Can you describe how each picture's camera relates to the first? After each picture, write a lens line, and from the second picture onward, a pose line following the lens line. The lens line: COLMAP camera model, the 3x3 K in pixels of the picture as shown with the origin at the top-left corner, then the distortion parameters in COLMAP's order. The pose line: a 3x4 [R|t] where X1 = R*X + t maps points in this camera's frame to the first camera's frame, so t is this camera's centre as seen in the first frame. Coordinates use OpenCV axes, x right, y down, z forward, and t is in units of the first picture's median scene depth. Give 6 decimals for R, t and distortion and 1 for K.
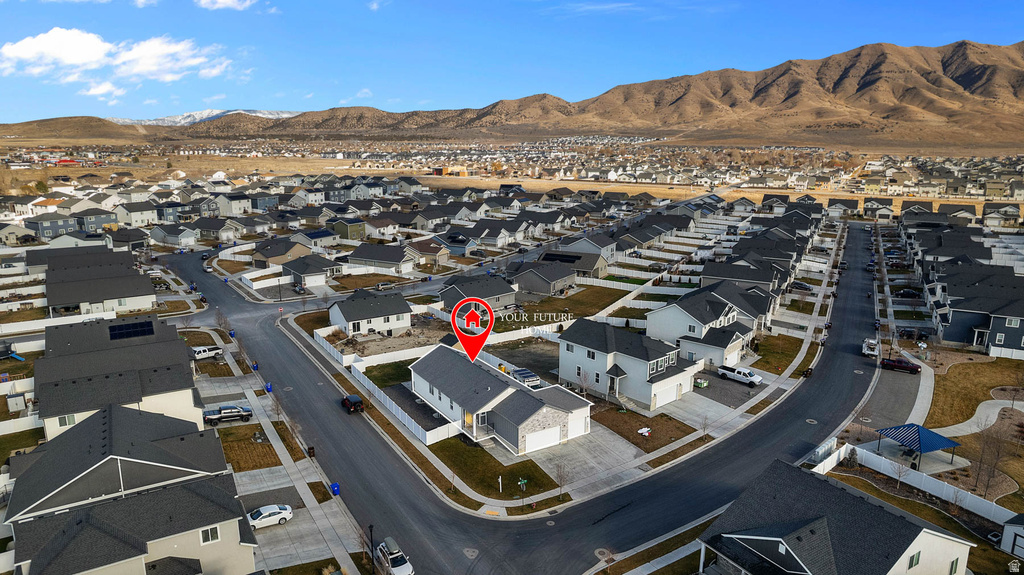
lens RADIAL K [[657.6, 0, 516.7], [0, 657.6, 290.1], [0, 0, 1]] dist [-0.070753, 0.060725]
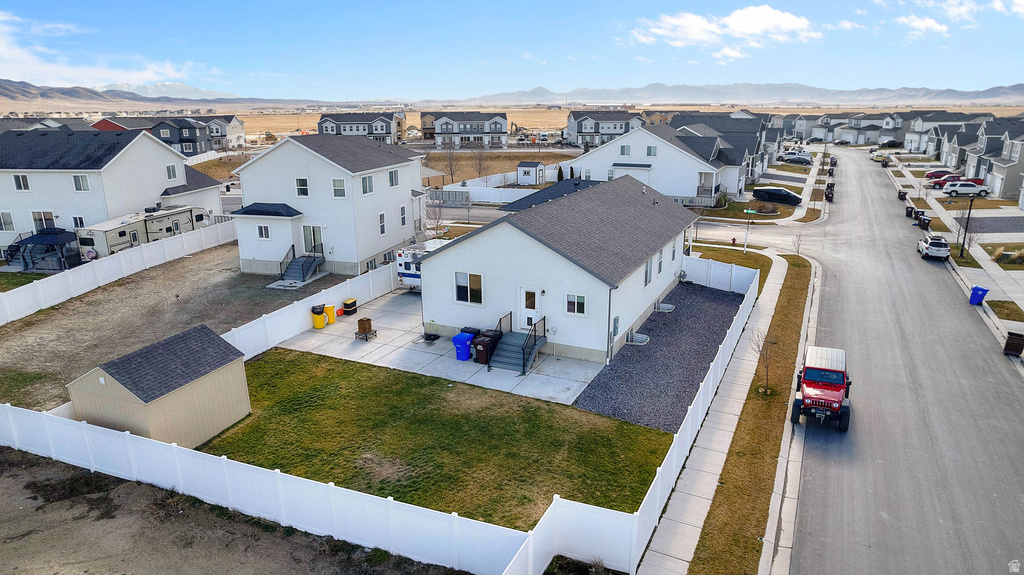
lens RADIAL K [[657.6, 0, 513.5], [0, 657.6, 293.3], [0, 0, 1]] dist [-0.070753, 0.060725]
pose [[-0.537239, -0.239938, 0.808582, -0.277229], [0.189332, 0.899908, 0.392834, -0.004869], [-0.821905, 0.364136, -0.438038, 0.845560]]
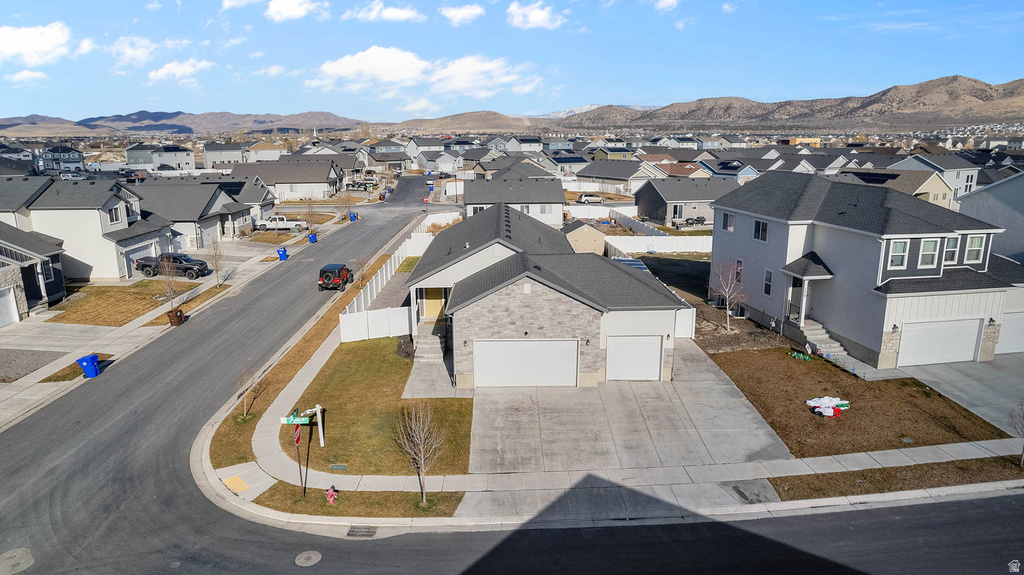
lens RADIAL K [[657.6, 0, 513.5], [0, 657.6, 293.8], [0, 0, 1]] dist [-0.070753, 0.060725]
pose [[0.857740, 0.111975, -0.501740, 0.140007], [-0.104828, 0.993580, 0.042533, 0.099934], [0.503282, 0.016114, 0.863972, 0.379755]]
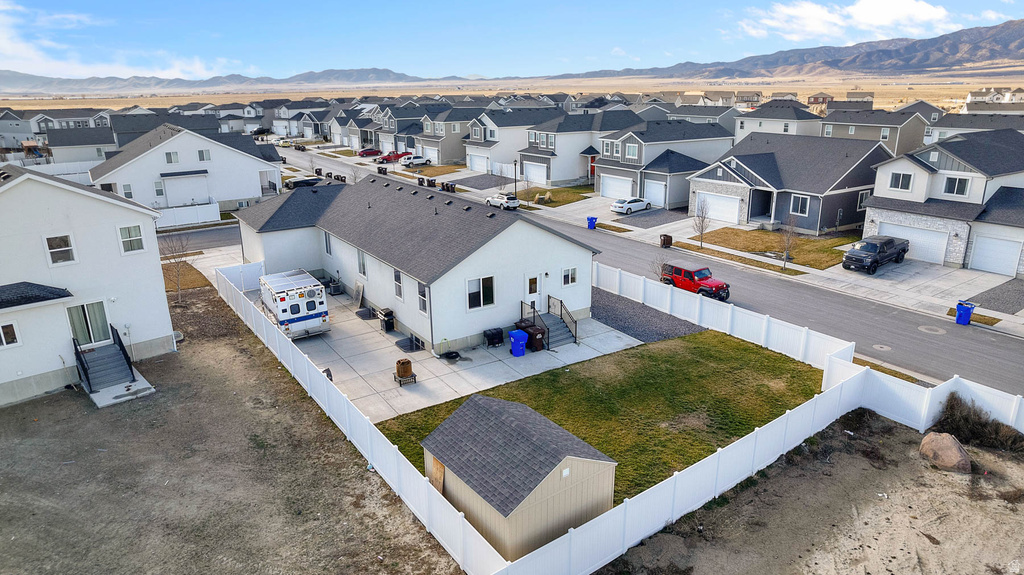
lens RADIAL K [[657.6, 0, 512.8], [0, 657.6, 289.7], [0, 0, 1]] dist [-0.070753, 0.060725]
pose [[-0.999594, 0.012677, -0.025515, -0.074785], [-0.001902, 0.863868, 0.503714, -0.040235], [0.028427, 0.503558, -0.863493, 0.966720]]
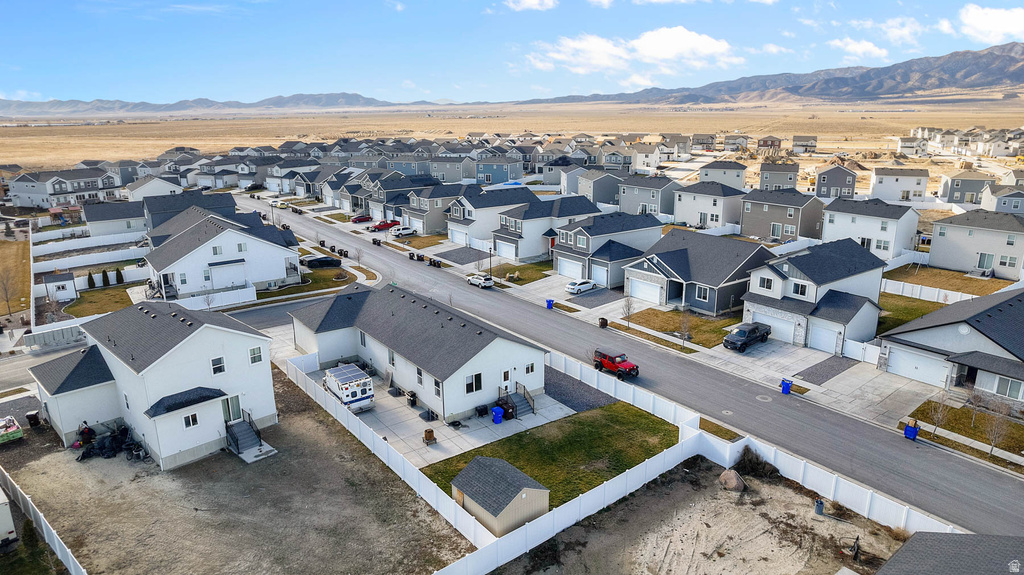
lens RADIAL K [[657.6, 0, 511.7], [0, 657.6, 291.2], [0, 0, 1]] dist [-0.070753, 0.060725]
pose [[-0.997433, 0.021271, -0.068380, -0.065976], [-0.013820, 0.879741, 0.475252, -0.151841], [0.070266, 0.474977, -0.877189, 1.075061]]
